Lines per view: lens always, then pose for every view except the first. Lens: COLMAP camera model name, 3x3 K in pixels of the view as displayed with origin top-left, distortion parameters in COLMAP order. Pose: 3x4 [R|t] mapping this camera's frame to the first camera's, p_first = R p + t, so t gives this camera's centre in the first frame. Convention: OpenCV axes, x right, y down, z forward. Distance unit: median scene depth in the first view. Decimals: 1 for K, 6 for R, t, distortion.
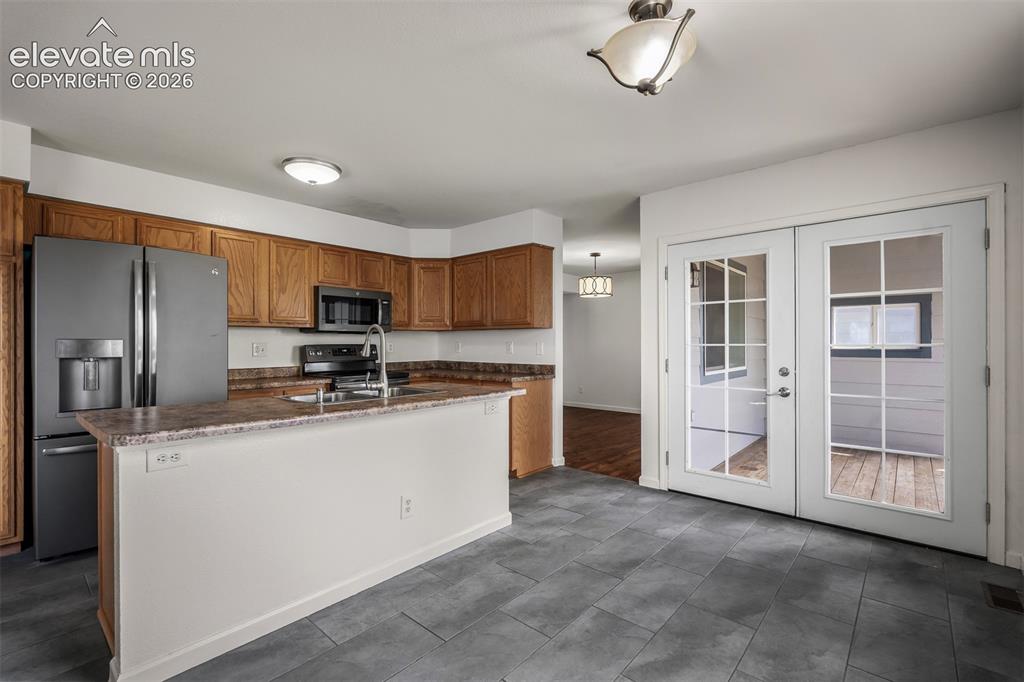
lens RADIAL K [[456.4, 0, 513.1], [0, 456.4, 342.5], [0, 0, 1]] dist [-0.002100, -0.000824]
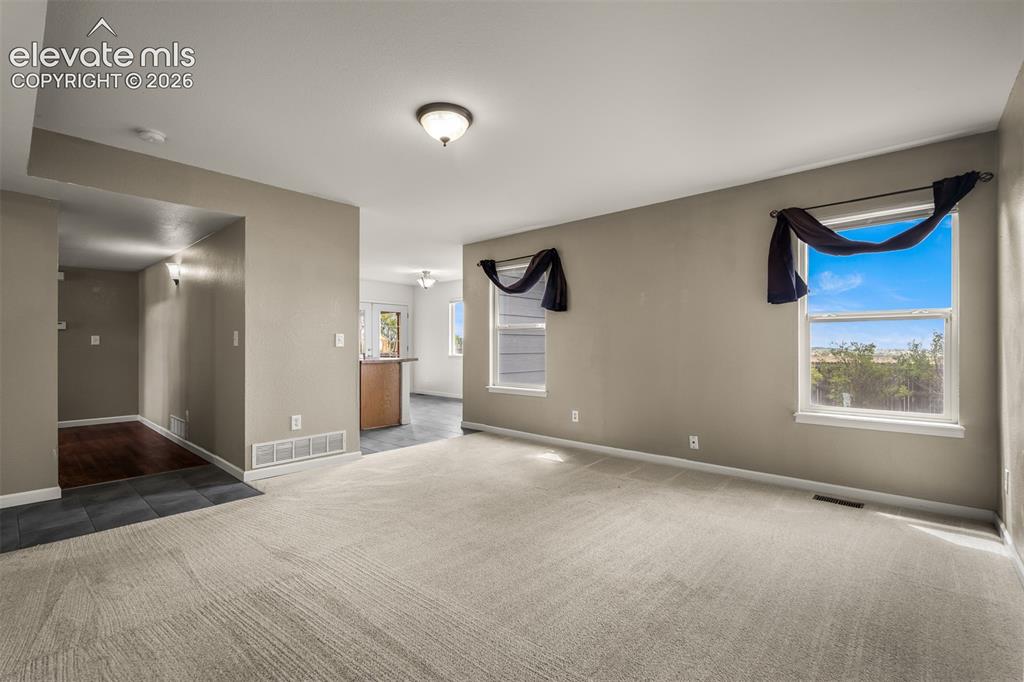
lens RADIAL K [[456.4, 0, 510.8], [0, 456.4, 341.5], [0, 0, 1]] dist [-0.002100, -0.000824]
pose [[-0.014550, 0.010327, 0.999841, -2.041764], [-0.004675, 0.999935, -0.010396, 0.031854], [-0.999883, -0.004825, -0.014501, 0.074872]]
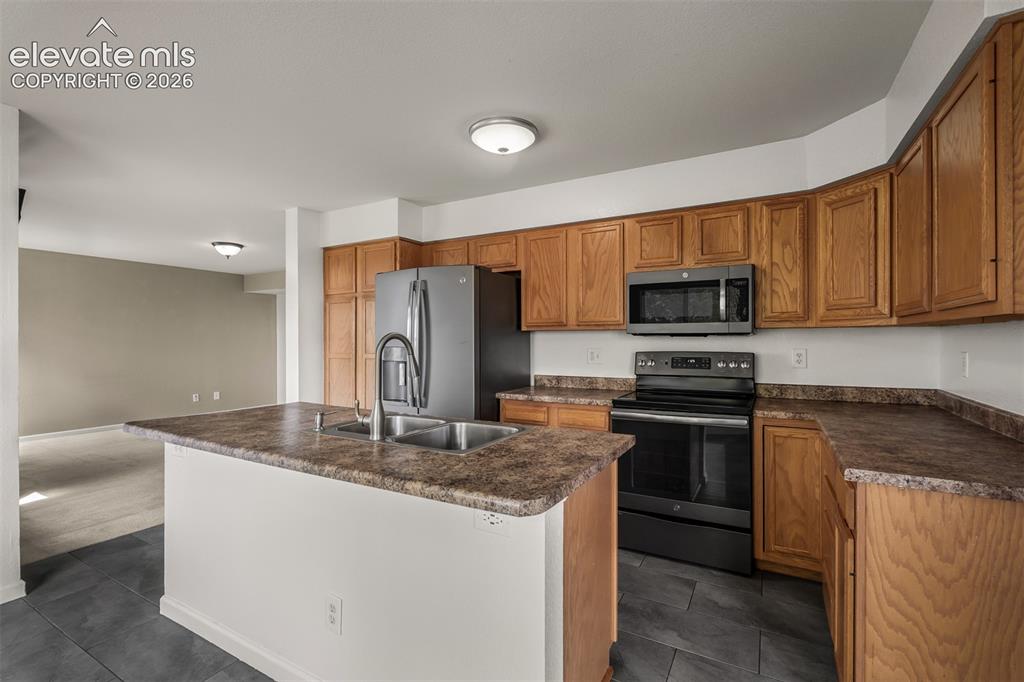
lens RADIAL K [[456.4, 0, 502.8], [0, 456.4, 340.0], [0, 0, 1]] dist [-0.002100, -0.000824]
pose [[0.204878, 0.002257, -0.978785, 0.228269], [0.002306, 0.999993, 0.002789, -0.015637], [0.978785, -0.002828, 0.204872, 0.565224]]
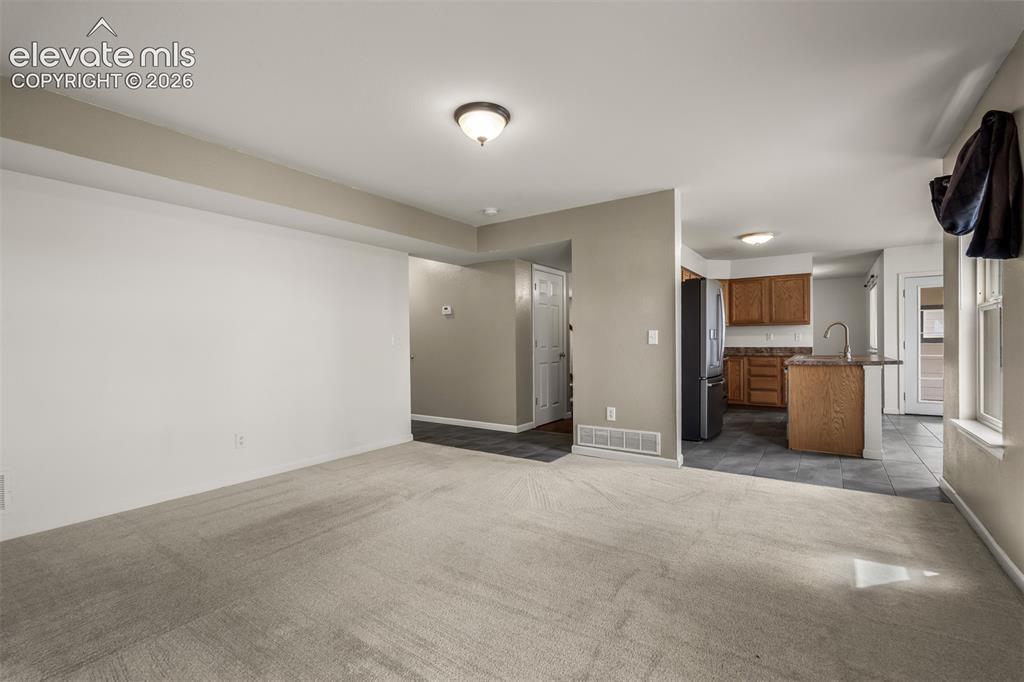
lens RADIAL K [[456.4, 0, 511.5], [0, 456.4, 347.2], [0, 0, 1]] dist [-0.002100, -0.000824]
pose [[0.991349, -0.008845, 0.130950, -1.375666], [0.007272, 0.999896, 0.012482, 0.026189], [-0.131047, -0.011422, 0.991310, -0.549741]]
